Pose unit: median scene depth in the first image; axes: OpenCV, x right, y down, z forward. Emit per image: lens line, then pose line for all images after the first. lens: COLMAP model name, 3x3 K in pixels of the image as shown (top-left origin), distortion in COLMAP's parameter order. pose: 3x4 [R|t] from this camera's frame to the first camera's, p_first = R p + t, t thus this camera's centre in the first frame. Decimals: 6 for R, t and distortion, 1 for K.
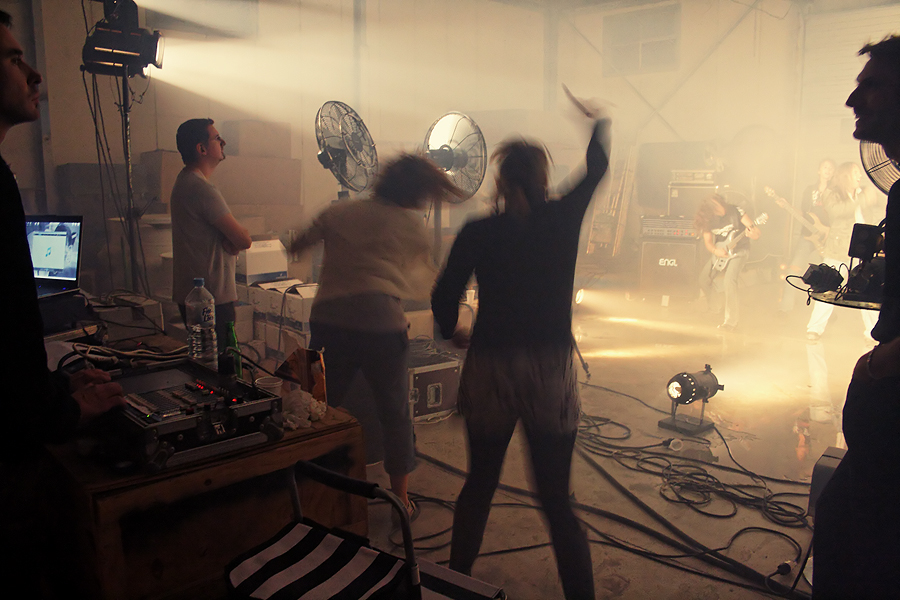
lens RADIAL K [[777.2, 0, 450.3], [0, 777.2, 302.5], [0, 0, 1]] dist [-0.069248, 0.035732]
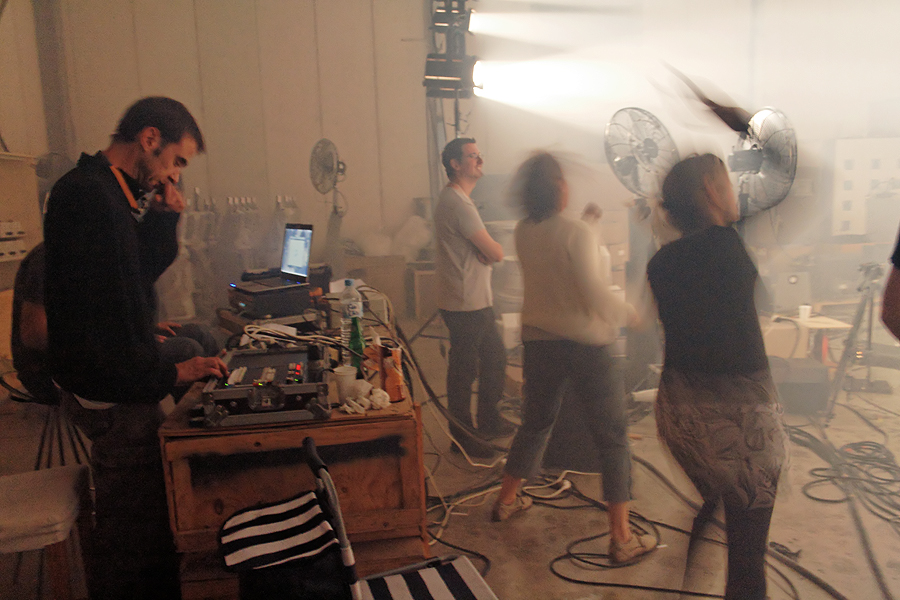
lens RADIAL K [[777.2, 0, 450.9], [0, 777.2, 295.9], [0, 0, 1]] dist [-0.069248, 0.035732]
pose [[0.842132, 0.050815, -0.536872, 0.477406], [-0.058380, 0.998290, 0.002914, -0.019212], [0.536103, 0.028889, 0.843658, 0.098156]]
